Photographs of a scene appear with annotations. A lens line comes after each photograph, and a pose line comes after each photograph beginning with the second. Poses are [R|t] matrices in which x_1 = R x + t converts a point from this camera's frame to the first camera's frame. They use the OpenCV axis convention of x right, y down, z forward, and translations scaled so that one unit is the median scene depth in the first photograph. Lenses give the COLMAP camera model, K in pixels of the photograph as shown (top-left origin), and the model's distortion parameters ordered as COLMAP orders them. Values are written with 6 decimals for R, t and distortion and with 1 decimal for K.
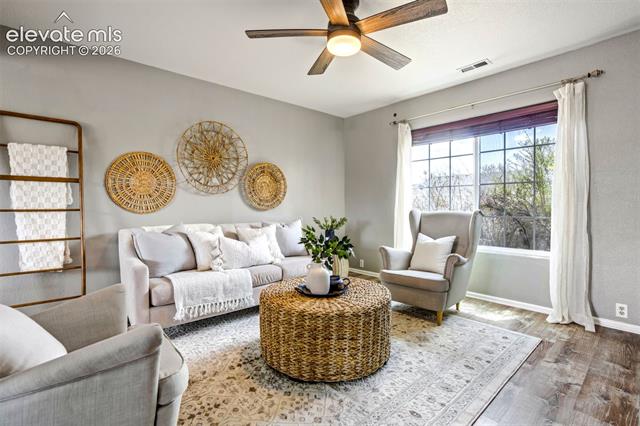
lens RADIAL K [[301.5, 0, 326.1], [0, 301.5, 210.7], [0, 0, 1]] dist [-0.029005, 0.016200]
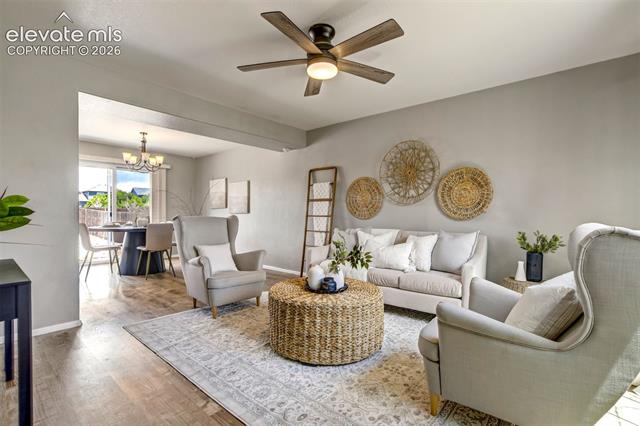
lens RADIAL K [[301.5, 0, 319.6], [0, 301.5, 215.1], [0, 0, 1]] dist [-0.029005, 0.016200]
pose [[0.131128, 0.002619, -0.991362, 0.896213], [-0.031683, 0.999497, -0.001550, -0.002746], [0.990859, 0.031612, 0.131145, 0.659887]]
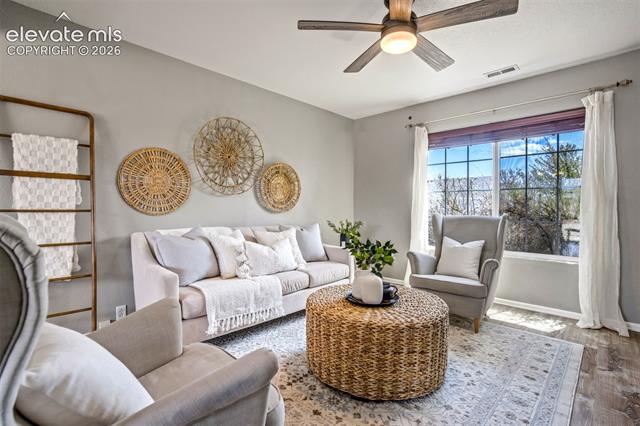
lens RADIAL K [[301.5, 0, 324.8], [0, 301.5, 207.5], [0, 0, 1]] dist [-0.029005, 0.016200]
pose [[0.997136, 0.010844, 0.074846, -0.186387], [-0.009404, 0.999764, -0.019562, -0.001328], [-0.075040, 0.018802, 0.997003, 0.055963]]
